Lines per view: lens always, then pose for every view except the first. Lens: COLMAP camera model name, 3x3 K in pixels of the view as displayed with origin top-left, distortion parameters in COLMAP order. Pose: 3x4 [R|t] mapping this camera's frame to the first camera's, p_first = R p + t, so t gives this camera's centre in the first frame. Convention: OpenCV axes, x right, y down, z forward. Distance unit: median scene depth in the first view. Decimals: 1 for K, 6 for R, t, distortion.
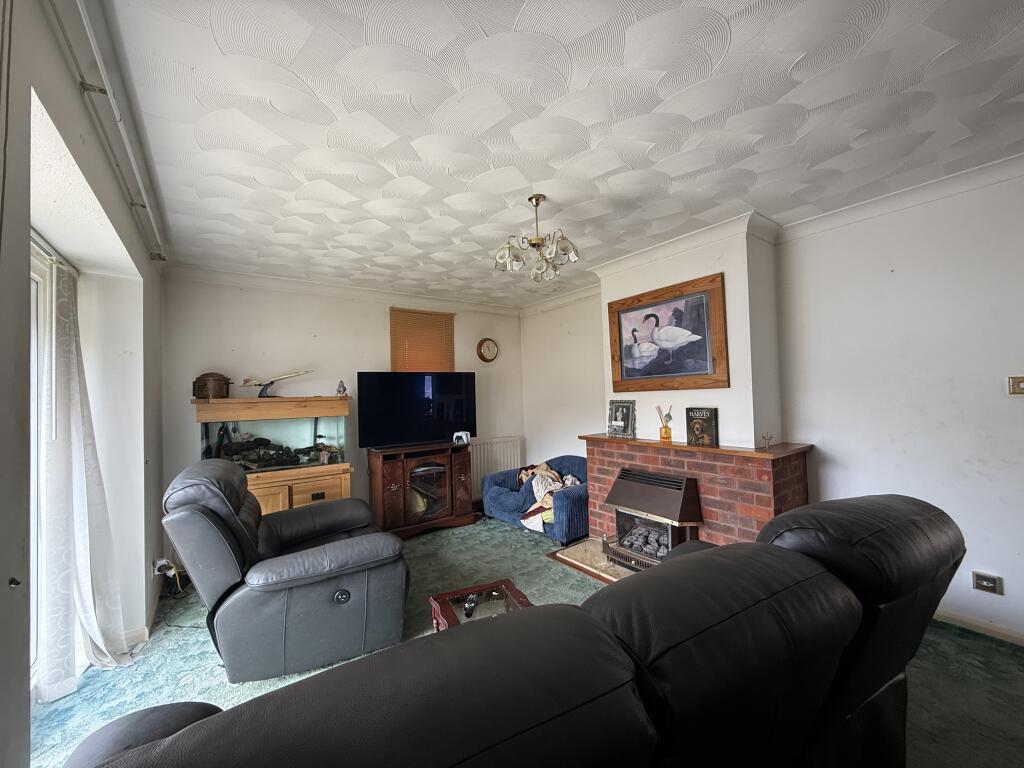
lens RADIAL K [[408.2, 0, 509.3], [0, 408.2, 382.9], [0, 0, 1]] dist [0.000405, -0.000066]
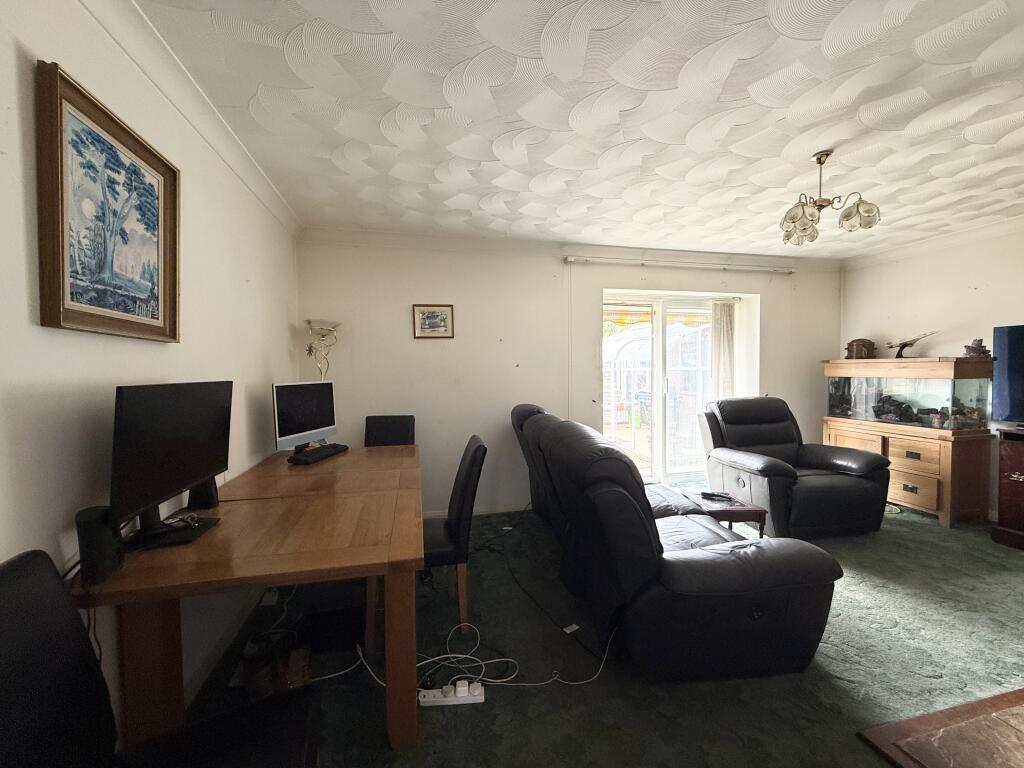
lens RADIAL K [[408.2, 0, 509.3], [0, 408.2, 382.9], [0, 0, 1]] dist [0.000405, -0.000066]
pose [[-0.387248, 0.063911, -0.919758, 0.873268], [0.042873, 0.997764, 0.051280, 0.000468], [0.920978, -0.019575, -0.389122, 0.477457]]
